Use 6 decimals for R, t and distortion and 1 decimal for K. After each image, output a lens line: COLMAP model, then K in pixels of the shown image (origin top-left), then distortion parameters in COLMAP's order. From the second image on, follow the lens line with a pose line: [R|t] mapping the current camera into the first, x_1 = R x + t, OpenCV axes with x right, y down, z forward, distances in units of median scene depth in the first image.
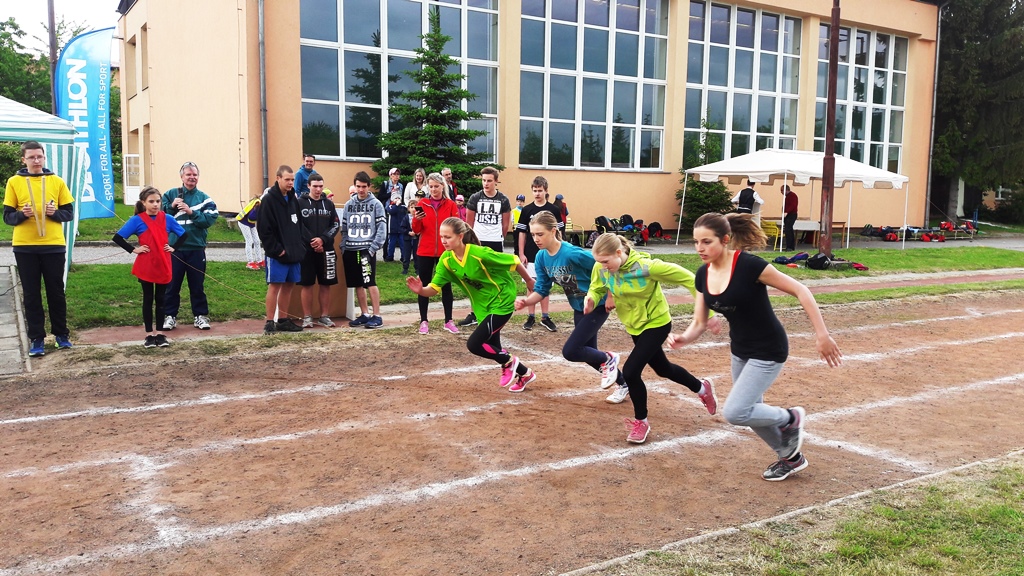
lens RADIAL K [[798.8, 0, 508.2], [0, 798.8, 260.6], [0, 0, 1]] dist [0.119945, -0.216232]
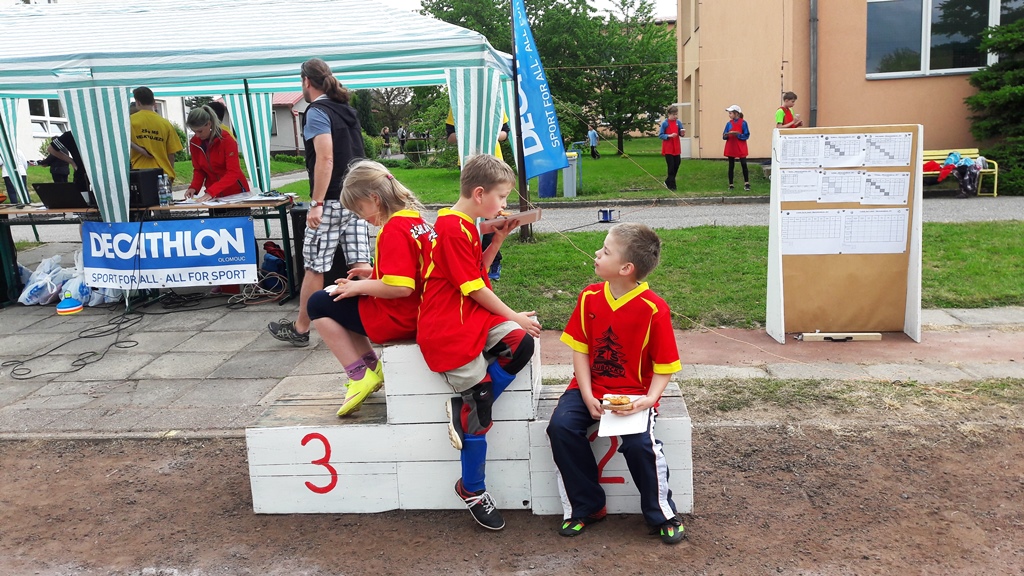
lens RADIAL K [[819.7, 0, 511.1], [0, 819.7, 305.9], [0, 0, 1]] dist [0.008624, 0.005162]
pose [[0.784009, 0.053480, -0.618441, -0.040392], [0.017755, 0.993942, 0.108460, -0.008347], [0.620495, -0.096014, 0.778311, 0.243178]]
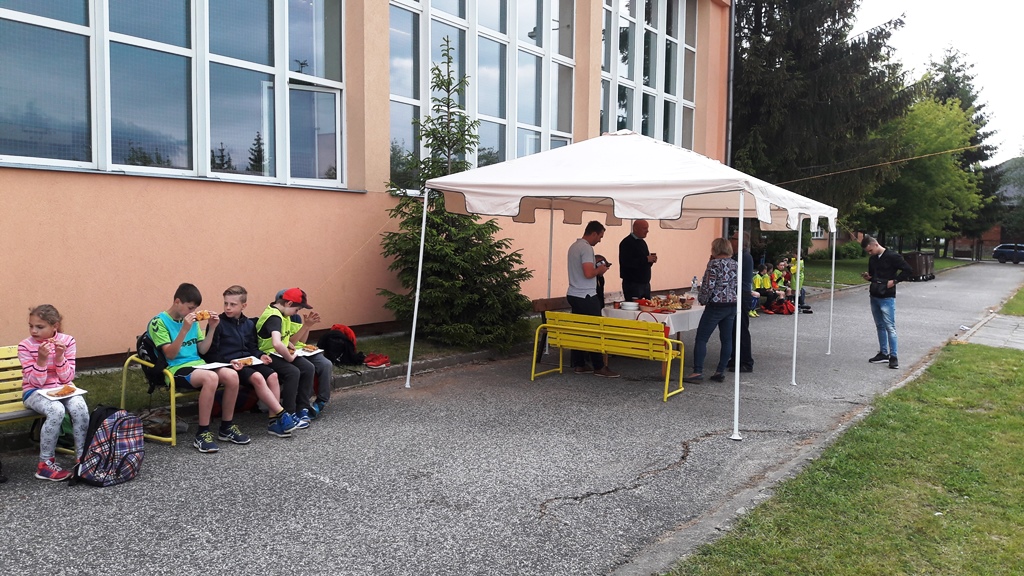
lens RADIAL K [[798.8, 0, 508.2], [0, 798.8, 260.6], [0, 0, 1]] dist [0.119945, -0.216232]
pose [[0.906077, -0.012910, 0.422916, 0.171648], [0.027417, 0.999225, -0.028235, -0.109464], [-0.422223, 0.037178, 0.905729, 1.094659]]
